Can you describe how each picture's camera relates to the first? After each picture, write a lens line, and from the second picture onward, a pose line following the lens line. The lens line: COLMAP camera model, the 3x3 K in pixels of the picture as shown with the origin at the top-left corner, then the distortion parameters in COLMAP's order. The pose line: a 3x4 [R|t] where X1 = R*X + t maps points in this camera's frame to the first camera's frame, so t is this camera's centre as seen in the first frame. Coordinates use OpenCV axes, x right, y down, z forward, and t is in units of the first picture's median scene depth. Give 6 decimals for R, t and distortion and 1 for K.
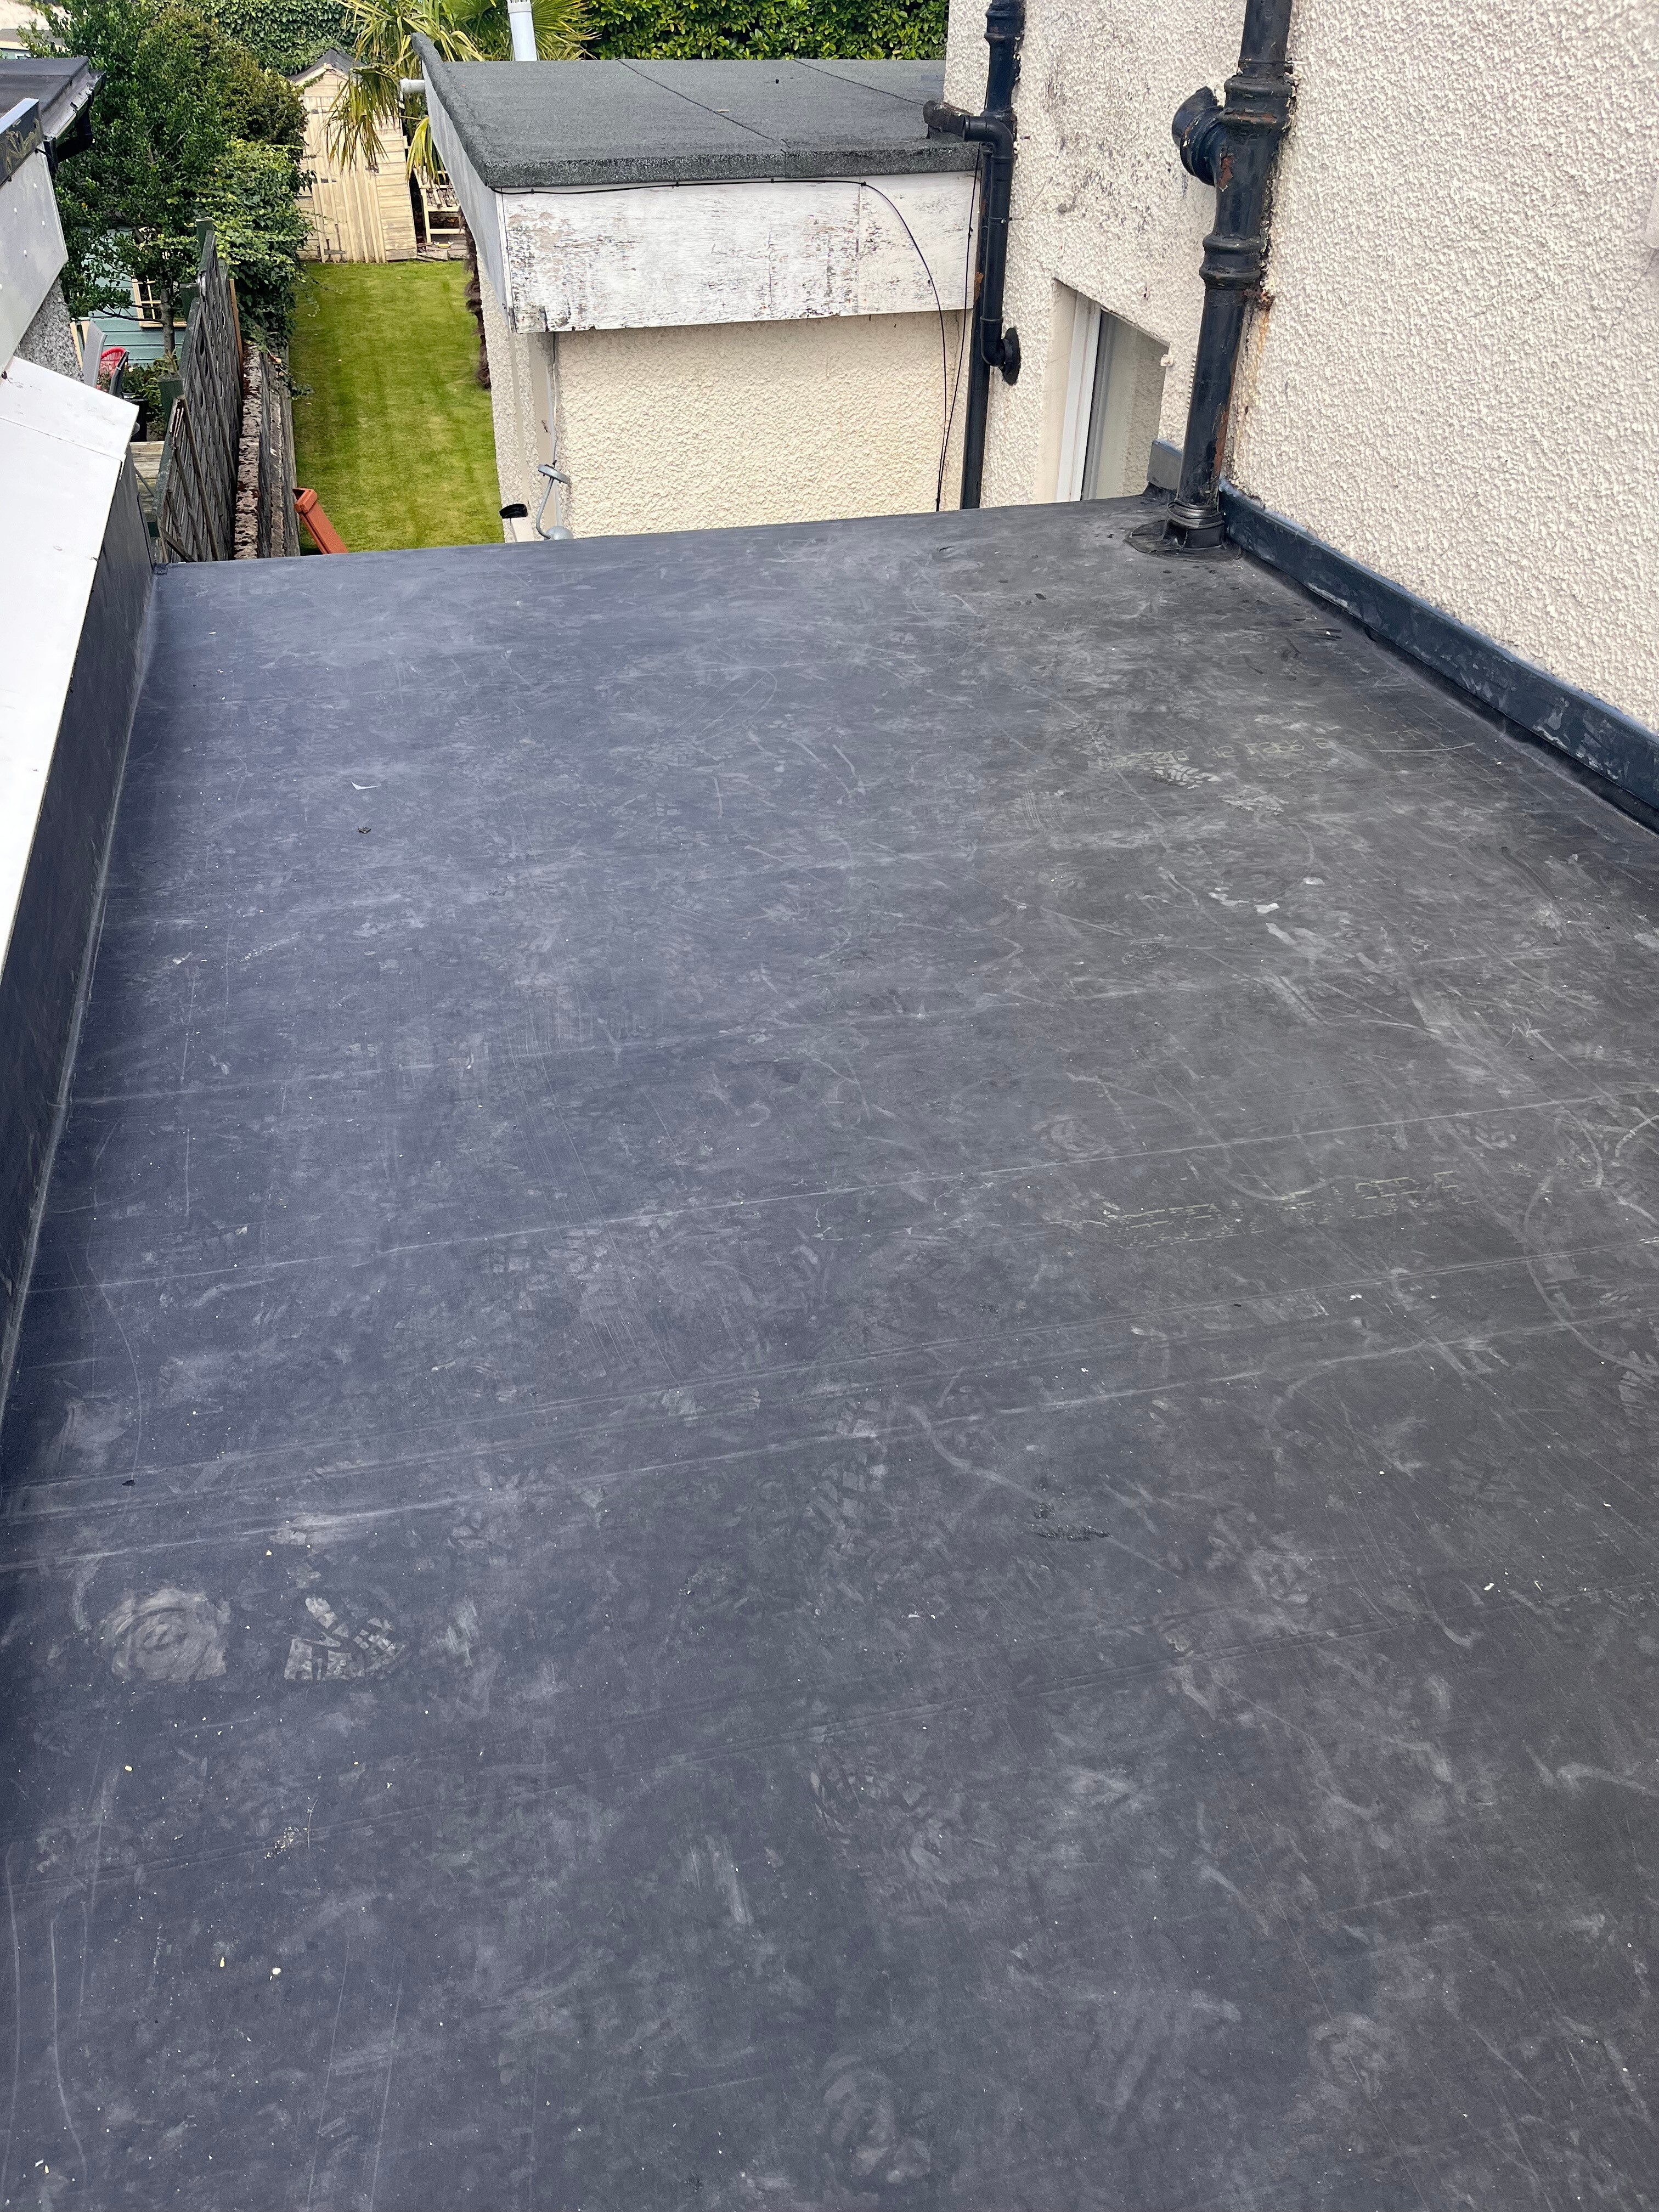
lens RADIAL K [[1645.2, 0, 829.5], [0, 1645.2, 1106.0], [0, 0, 1]] dist [0.064583, -0.083537]
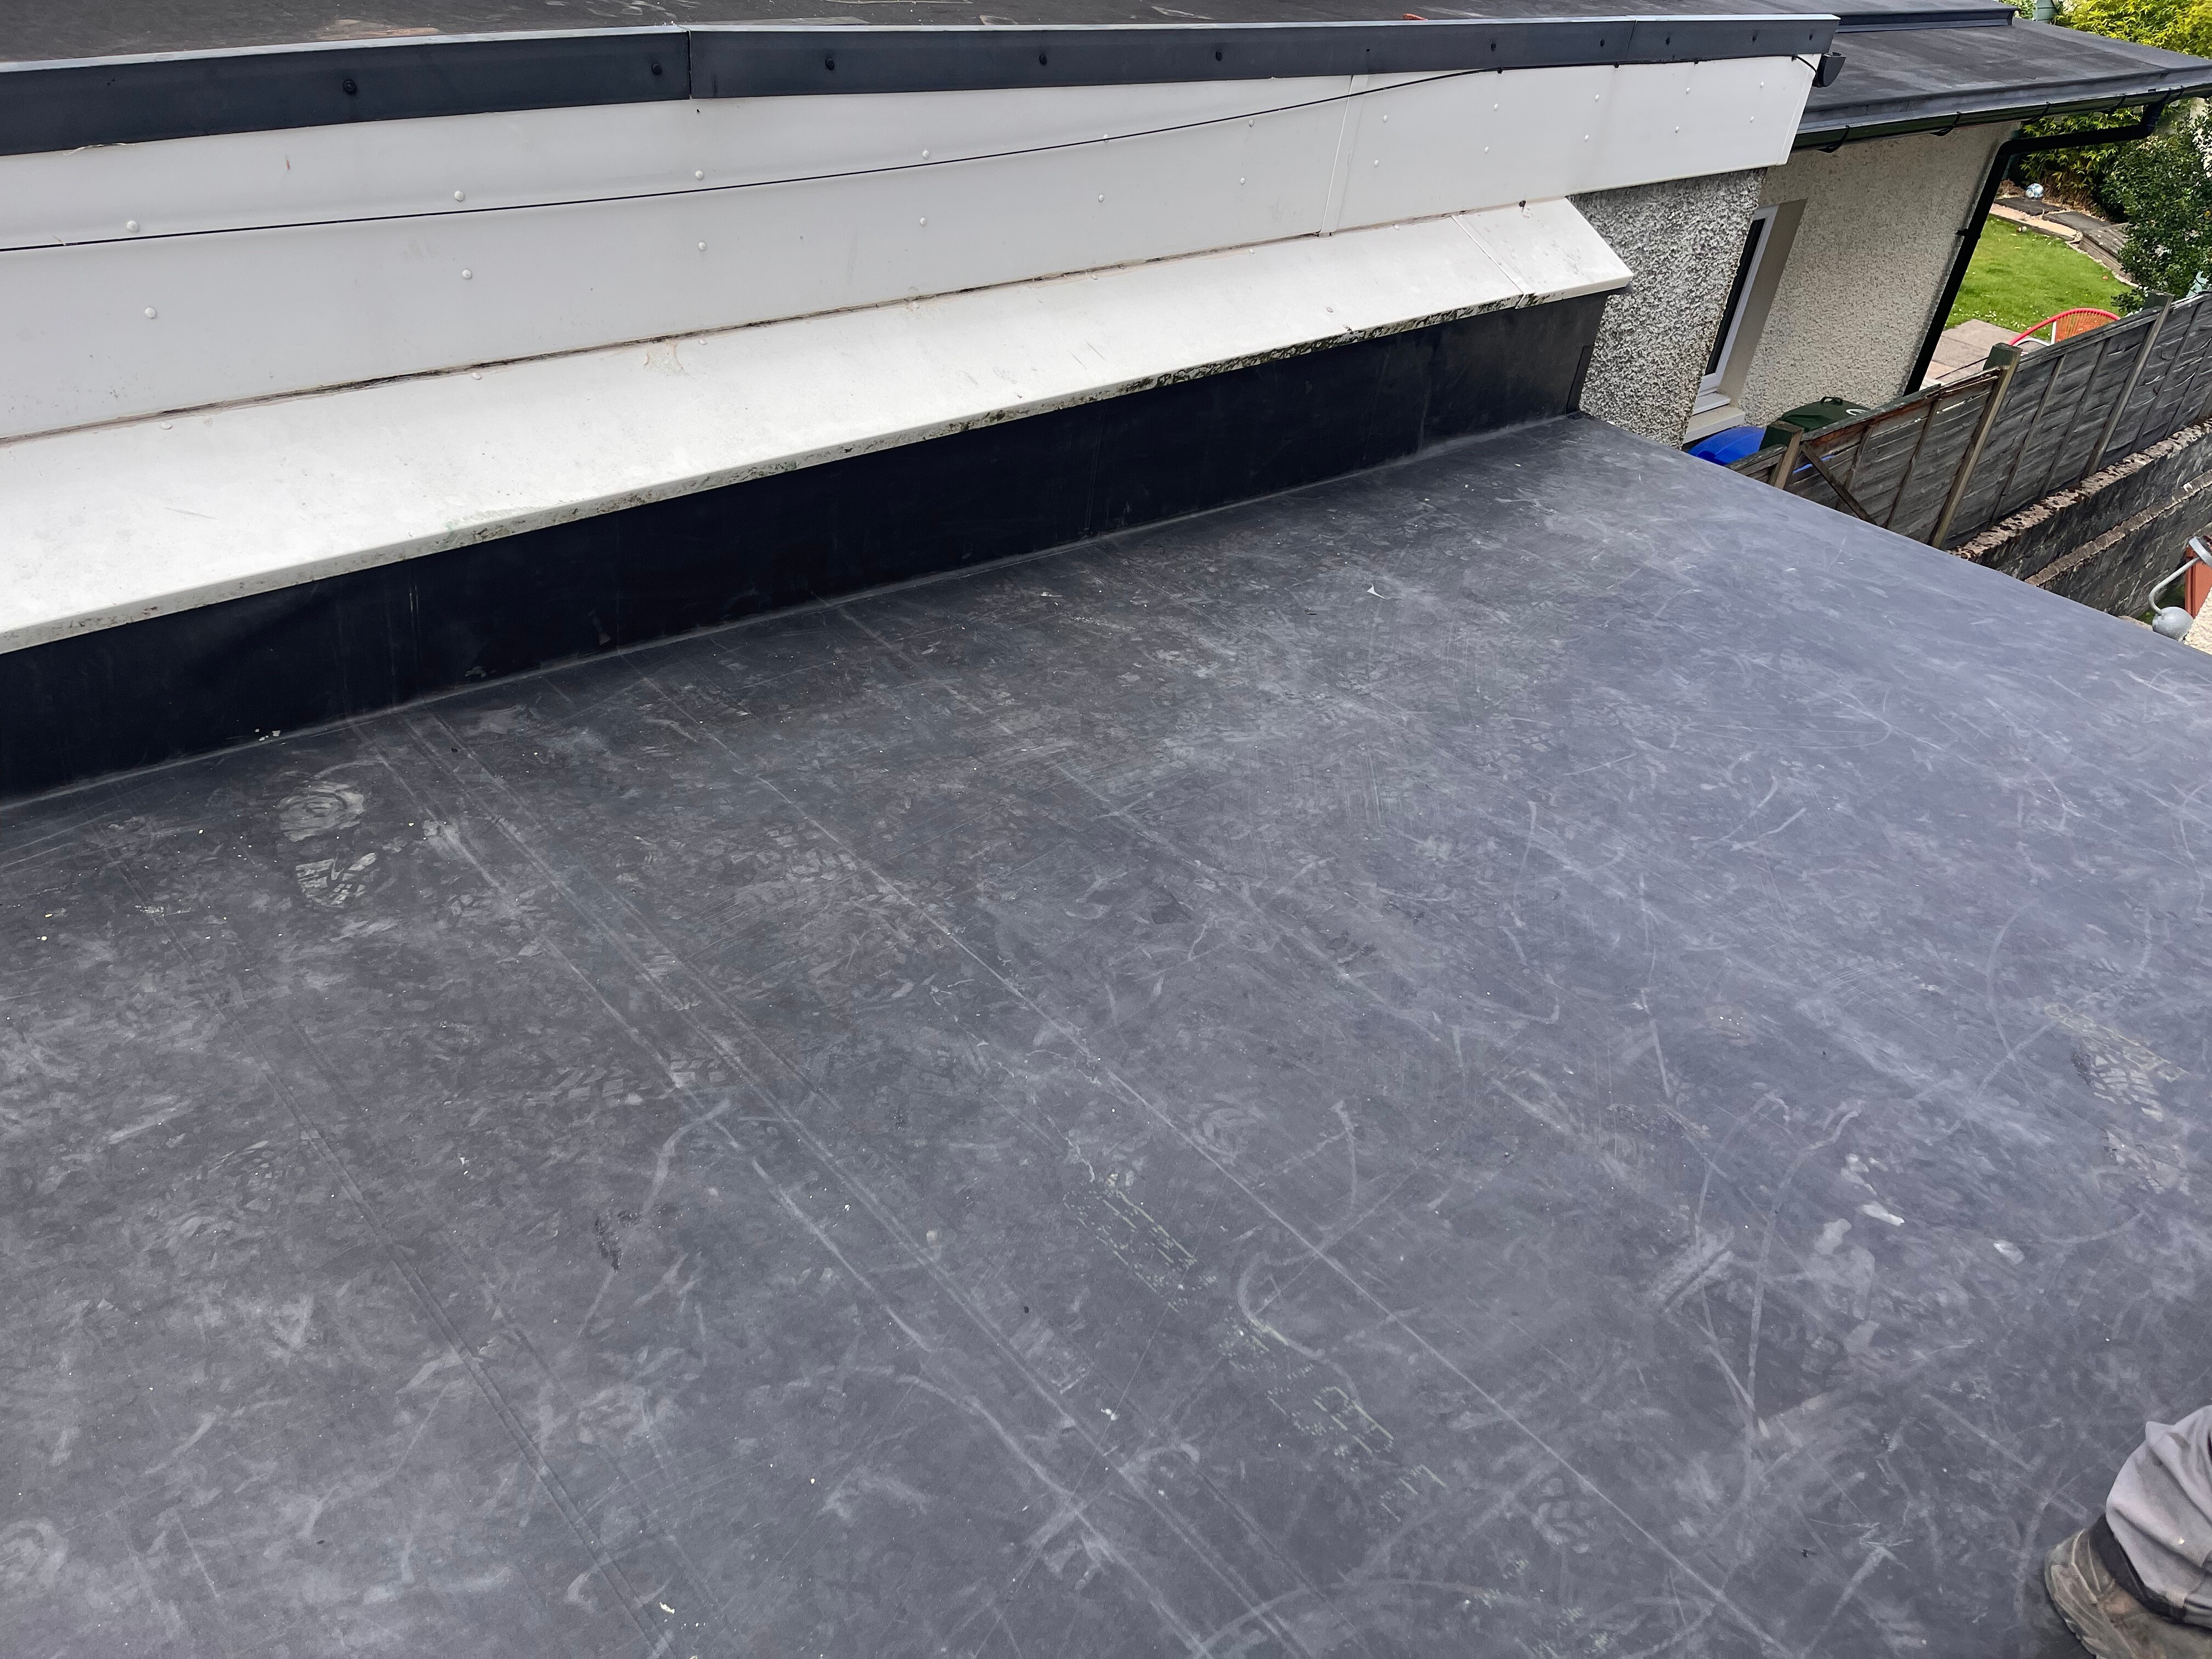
lens RADIAL K [[1645.2, 0, 1106.0], [0, 1645.2, 829.5], [0, 0, 1]] dist [0.064583, -0.083537]
pose [[0.499399, 0.525253, -0.688993, 0.544890], [-0.603884, 0.781277, 0.157895, -0.173571], [0.621229, 0.337219, 0.707360, 0.259362]]
